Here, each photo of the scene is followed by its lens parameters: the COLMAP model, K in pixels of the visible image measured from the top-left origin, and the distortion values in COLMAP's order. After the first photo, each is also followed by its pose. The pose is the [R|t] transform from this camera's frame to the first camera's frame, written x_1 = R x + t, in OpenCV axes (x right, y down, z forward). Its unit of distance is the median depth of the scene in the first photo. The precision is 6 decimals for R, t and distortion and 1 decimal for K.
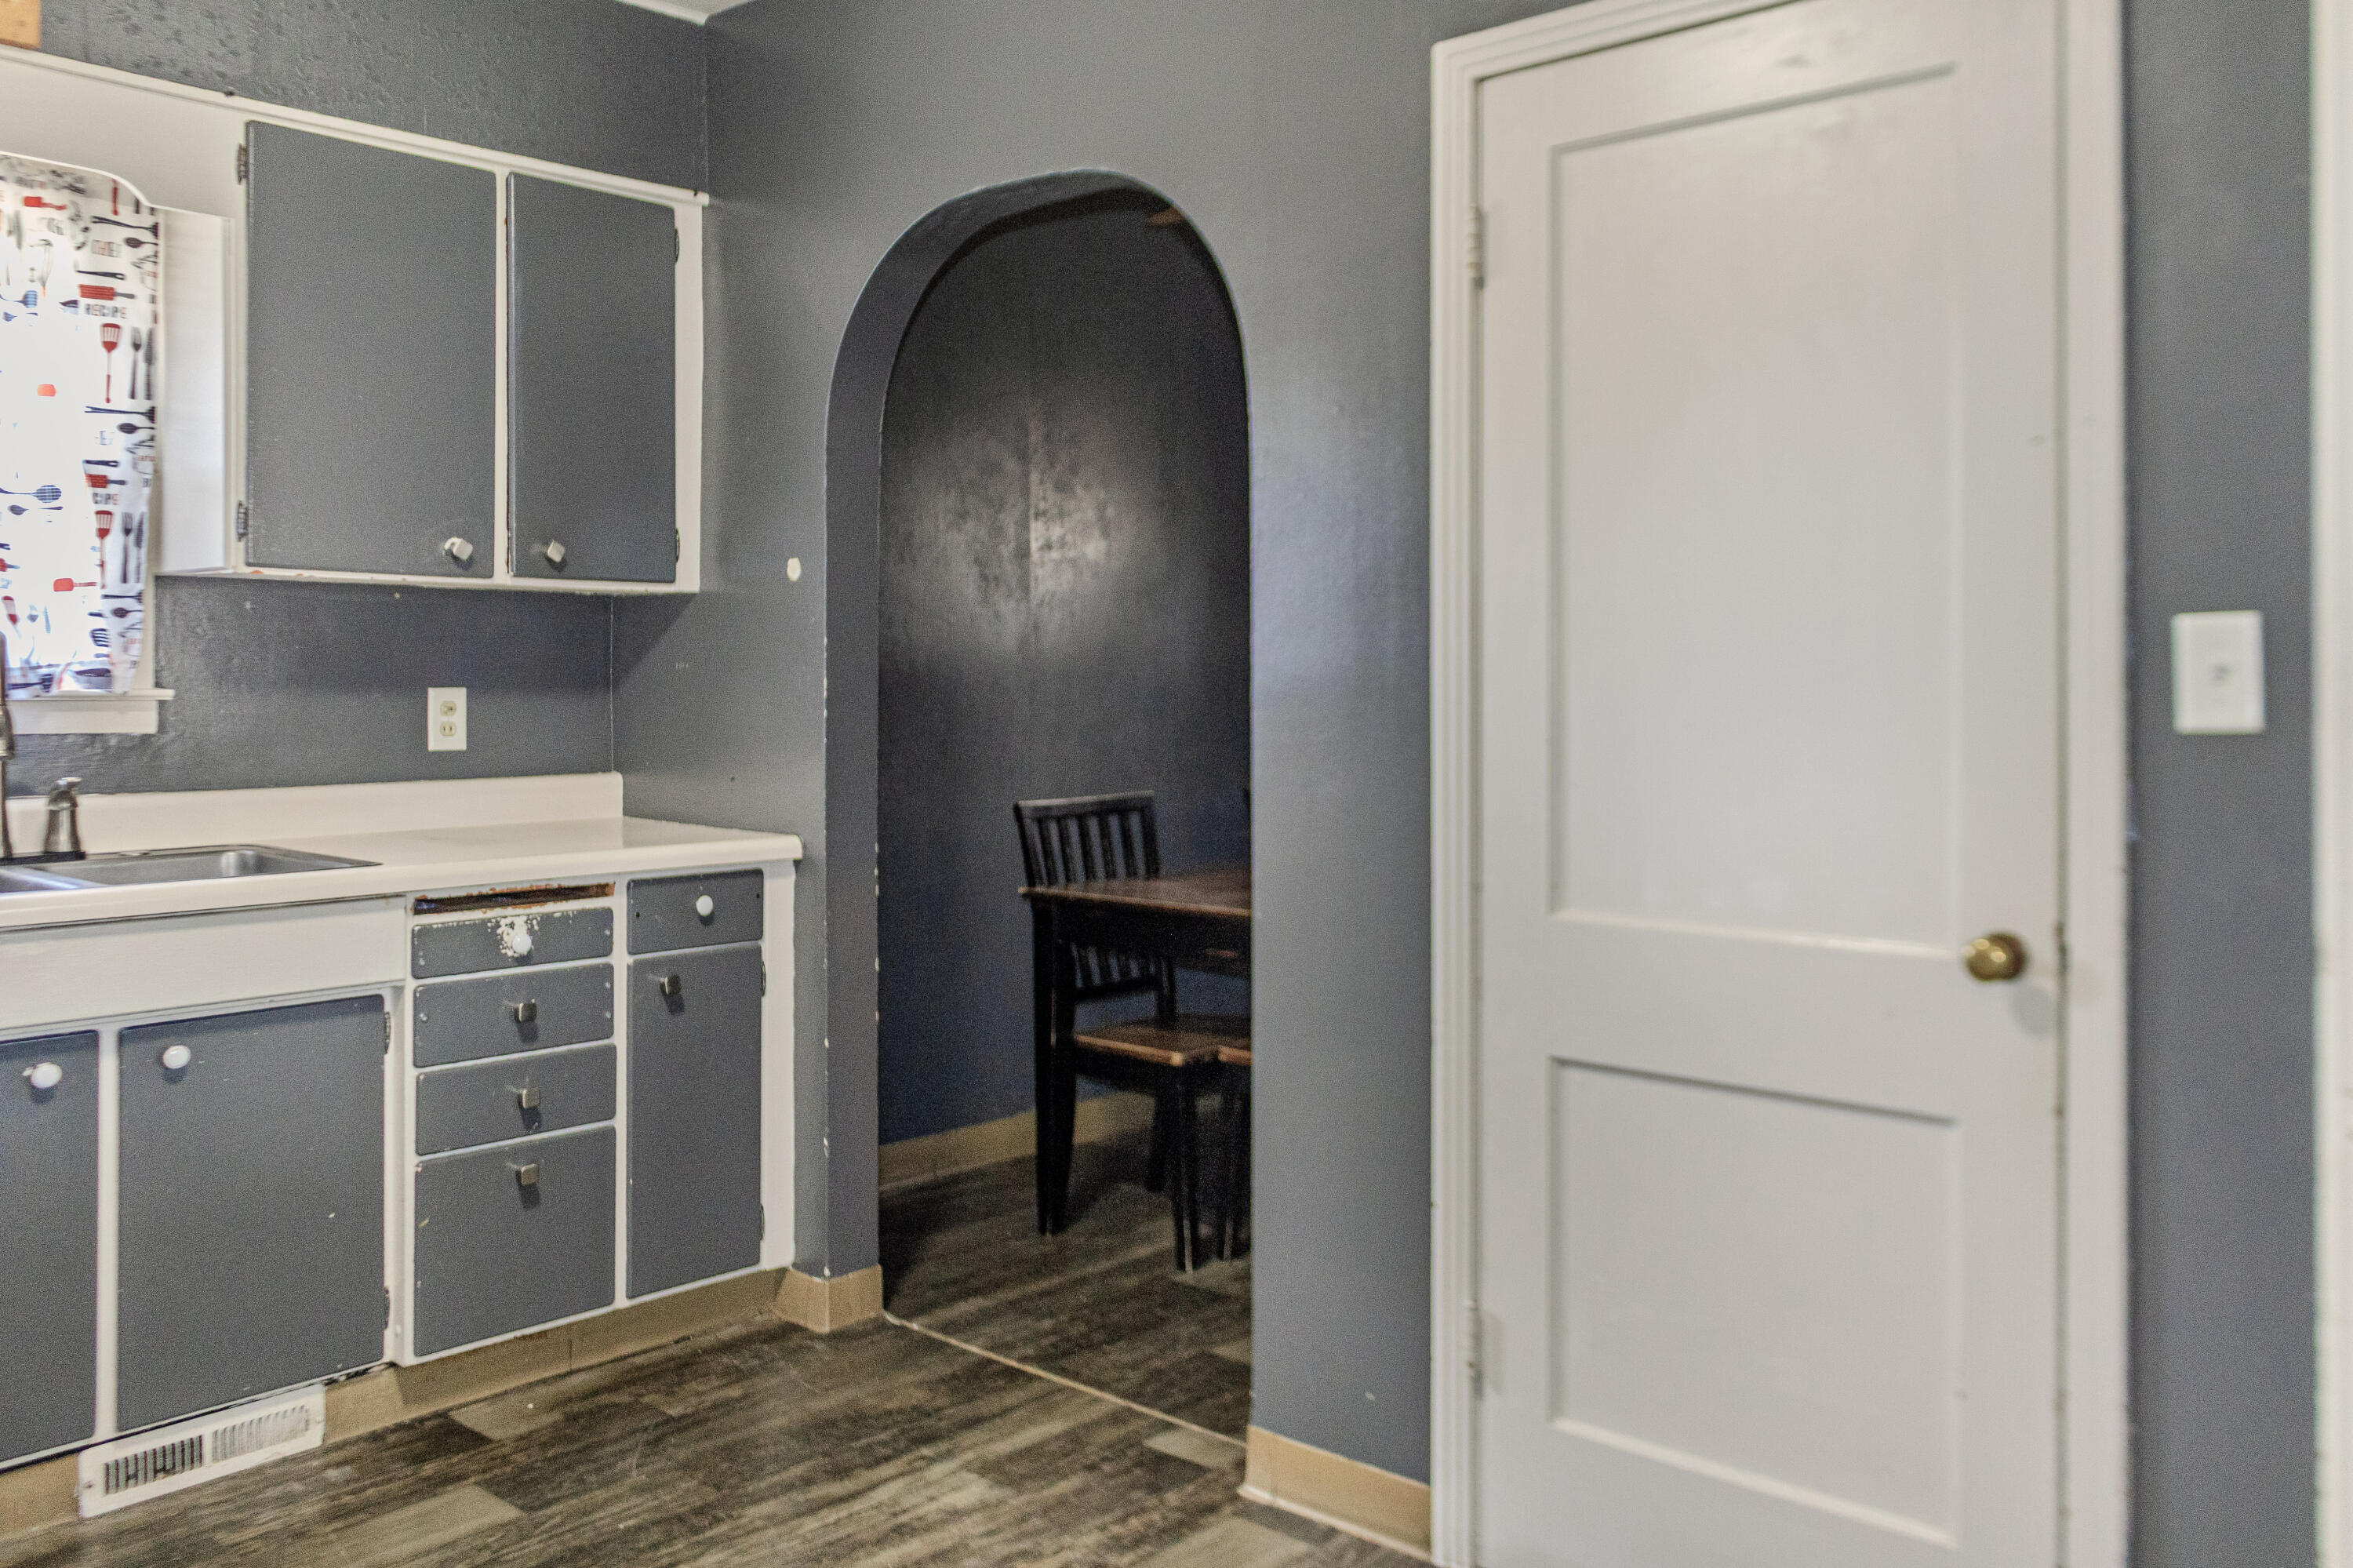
lens RADIAL K [[1948.6, 0, 1178.6], [0, 1948.6, 712.6], [0, 0, 1]] dist [-0.002288, -0.001749]
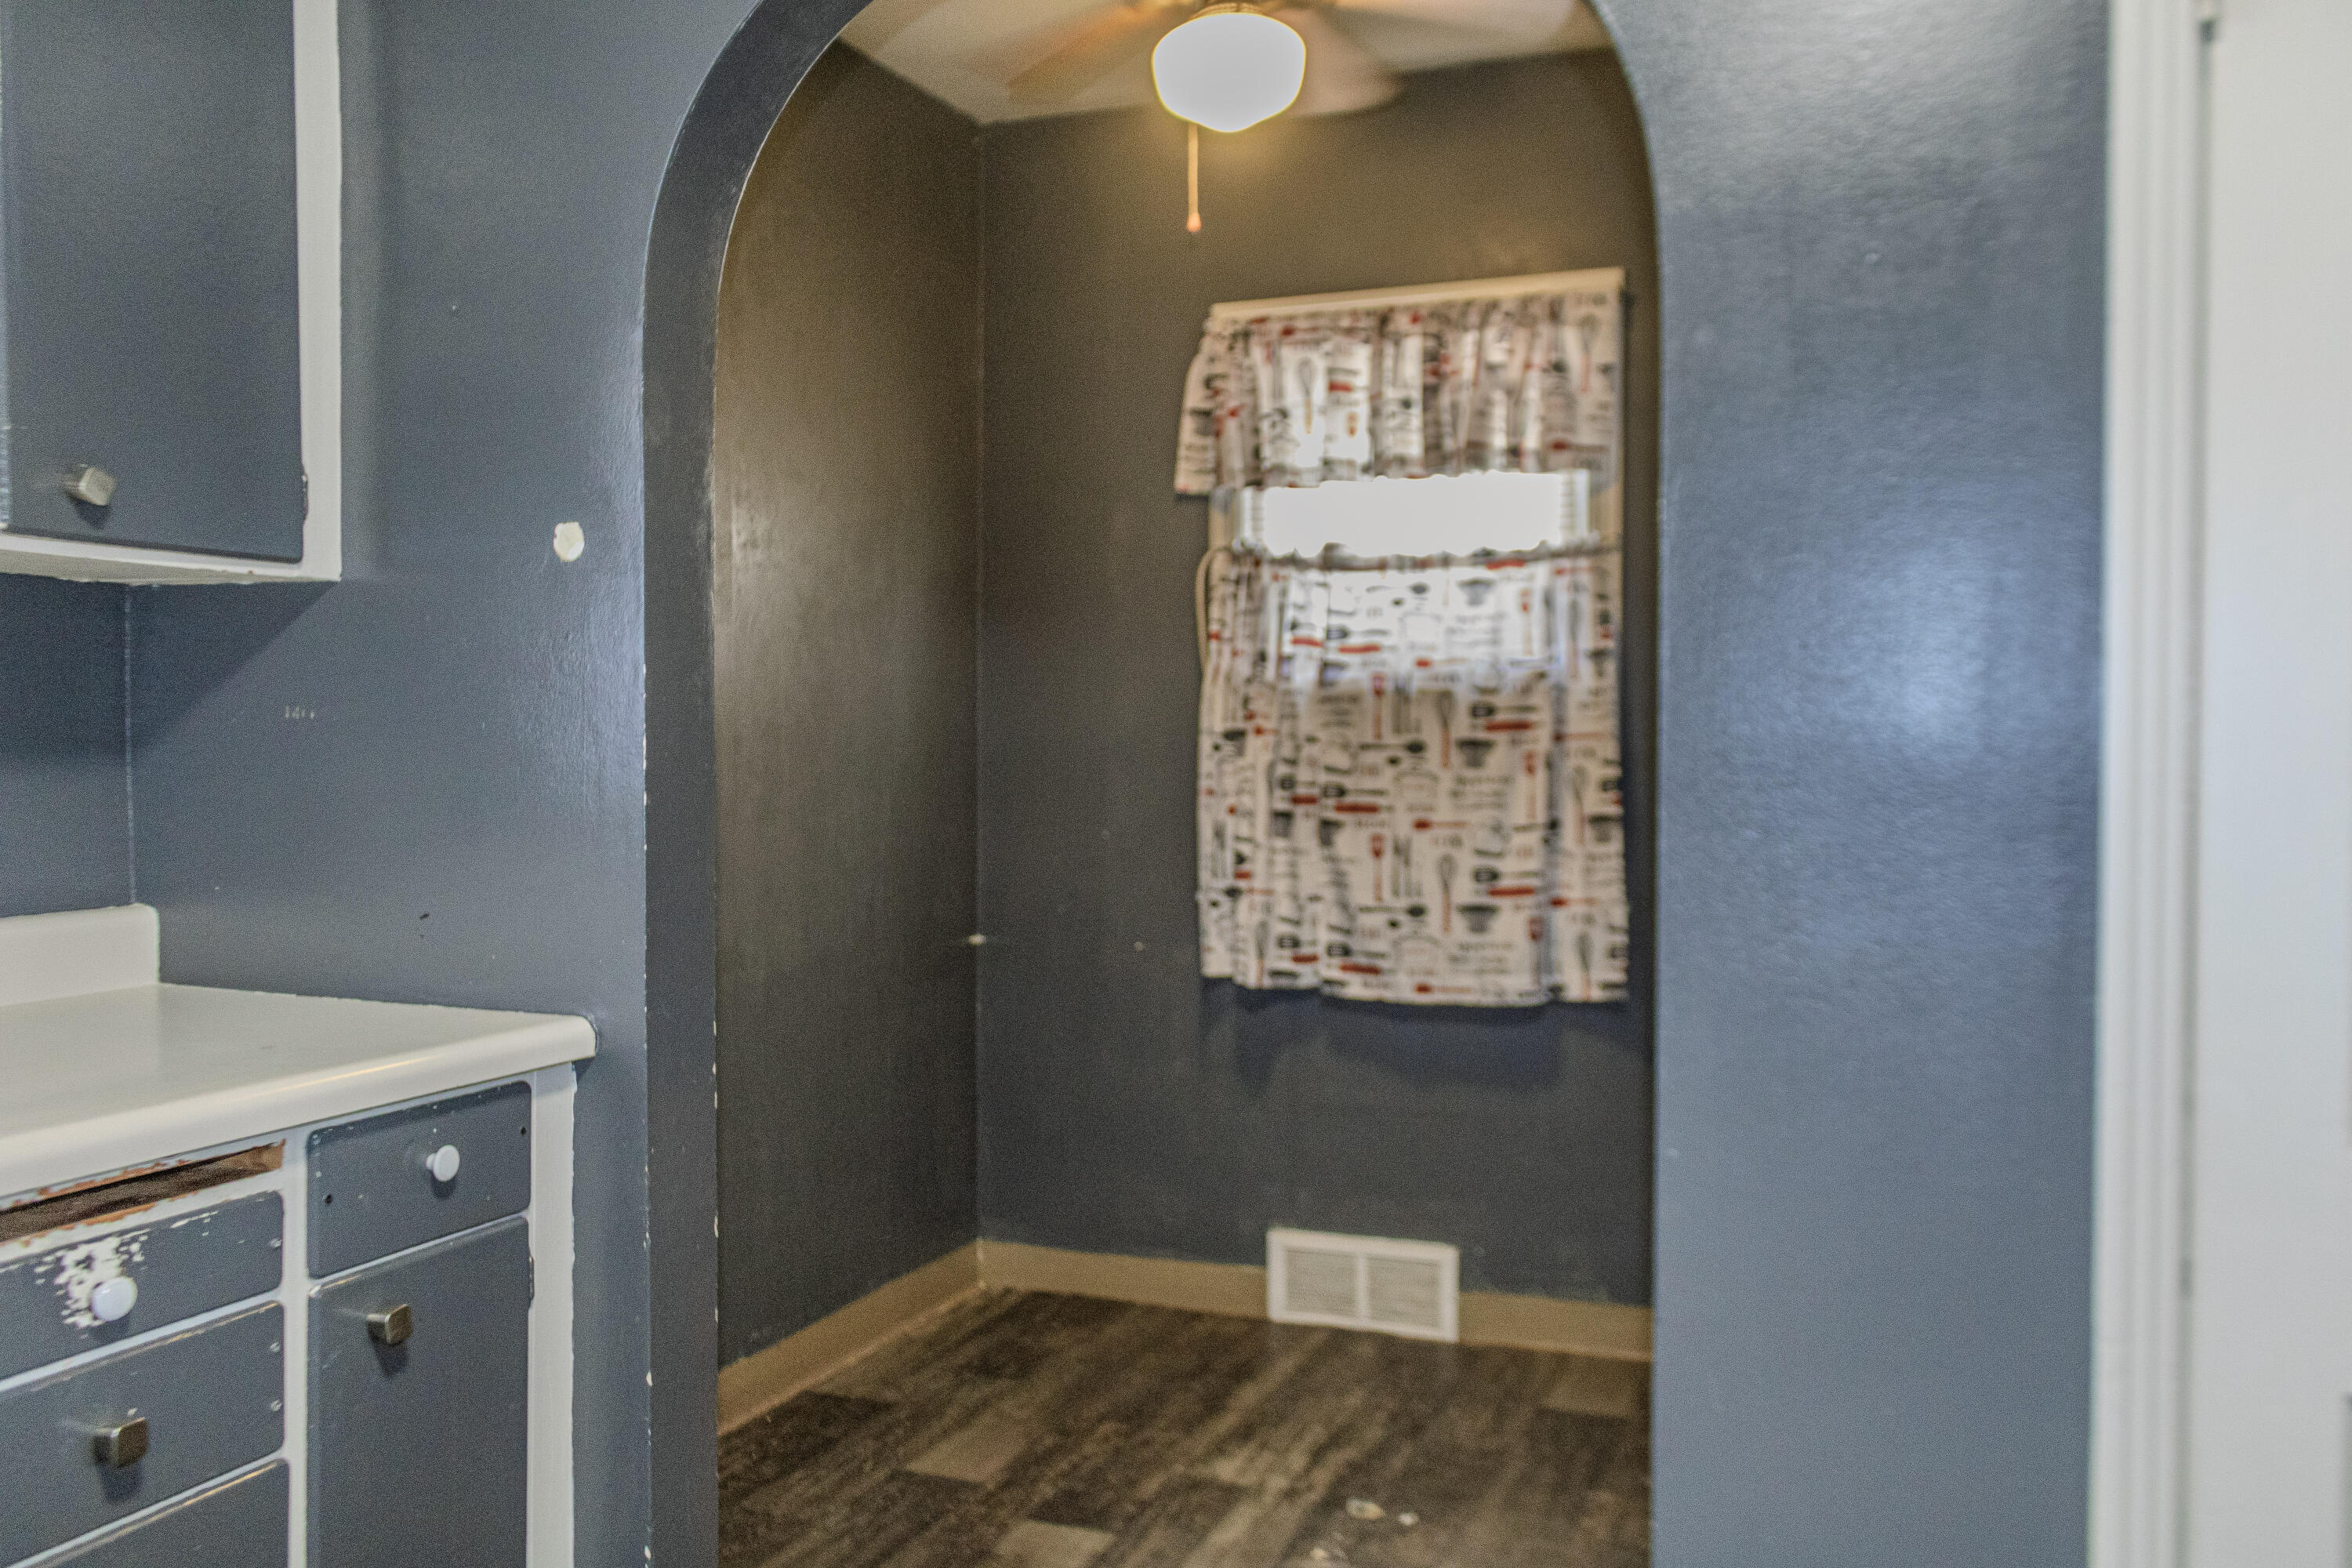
lens RADIAL K [[1936.1, 0, 1235.9], [0, 1936.1, 779.0], [0, 0, 1]] dist [-0.003797, 0.009555]
pose [[0.923839, -0.007076, 0.382716, -0.247988], [0.004748, 0.999964, 0.007026, -0.008639], [-0.382752, -0.004674, 0.923839, 0.434218]]
